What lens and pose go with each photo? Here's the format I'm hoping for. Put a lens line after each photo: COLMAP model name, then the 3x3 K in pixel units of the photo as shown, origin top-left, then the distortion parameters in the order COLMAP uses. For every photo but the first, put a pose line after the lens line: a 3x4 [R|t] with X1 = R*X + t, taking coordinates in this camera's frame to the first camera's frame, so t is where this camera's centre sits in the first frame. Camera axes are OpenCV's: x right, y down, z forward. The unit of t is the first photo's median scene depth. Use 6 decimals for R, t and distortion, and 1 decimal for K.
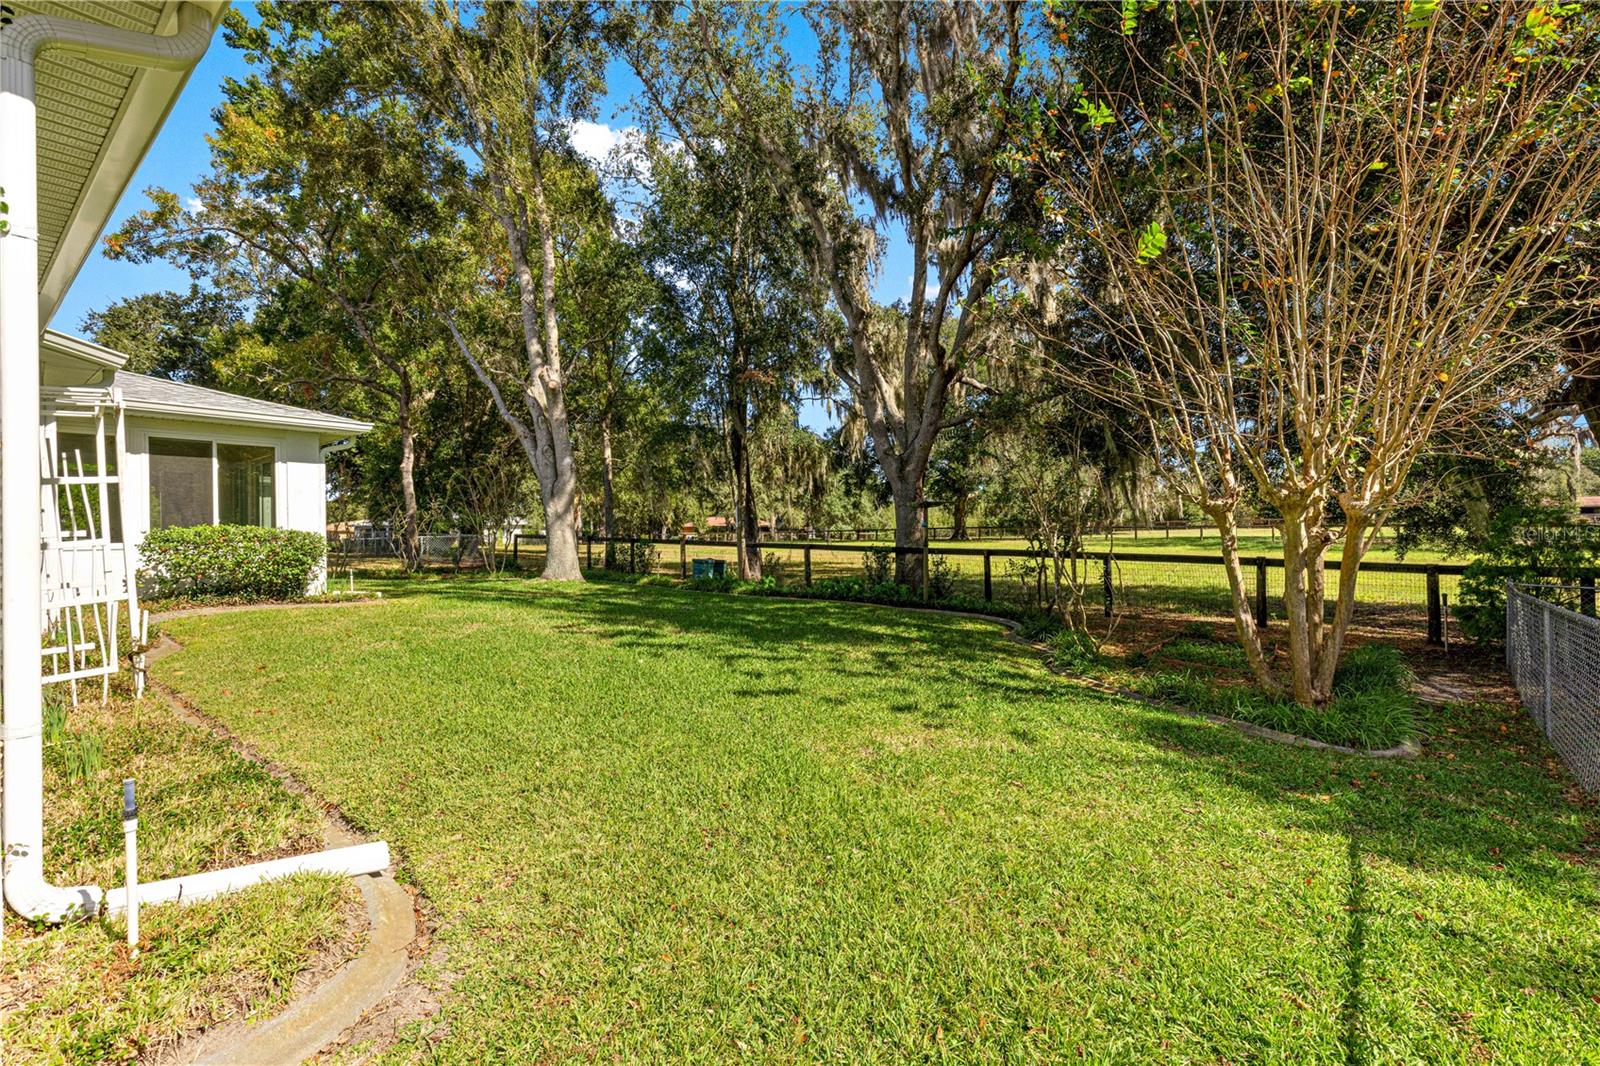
lens RADIAL K [[733.0, 0, 794.1], [0, 733.0, 530.5], [0, 0, 1]] dist [-0.000702, 0.000016]
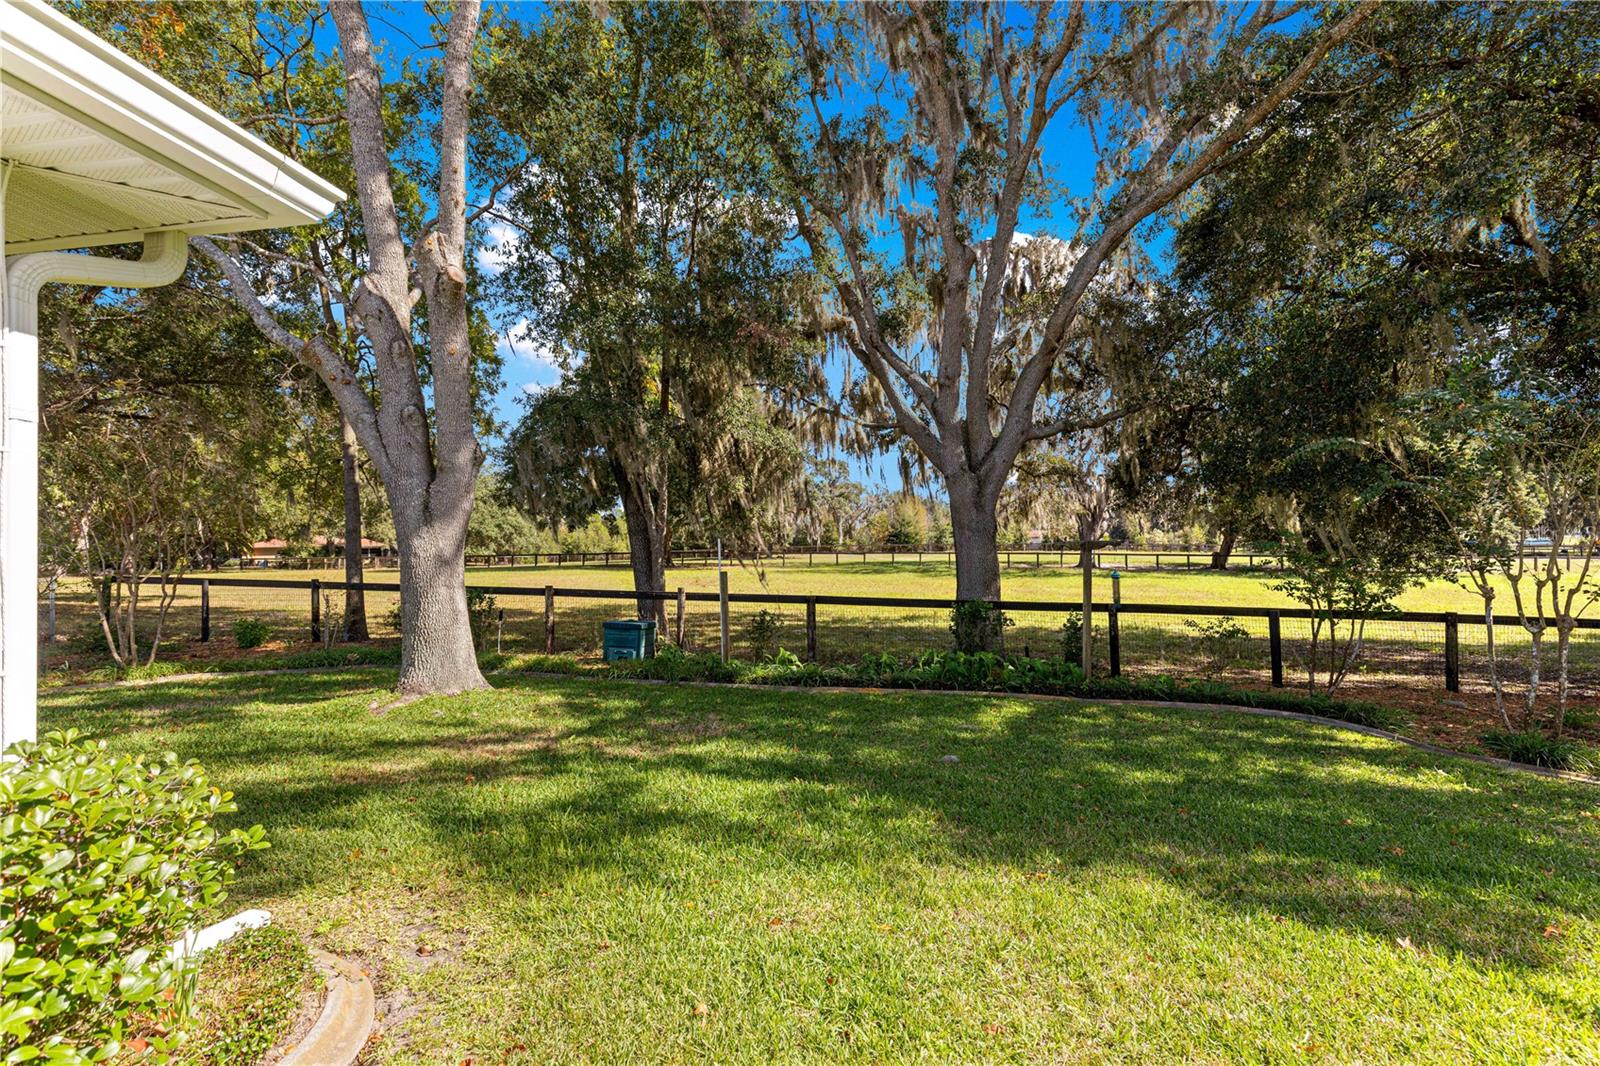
lens RADIAL K [[726.6, 0, 805.6], [0, 726.6, 536.3], [0, 0, 1]] dist [0.005422, 0.000636]
pose [[0.860551, 0.007393, 0.509310, -0.358376], [0.000869, 0.999872, -0.015982, -0.027919], [-0.509363, 0.014196, 0.860435, 0.481629]]
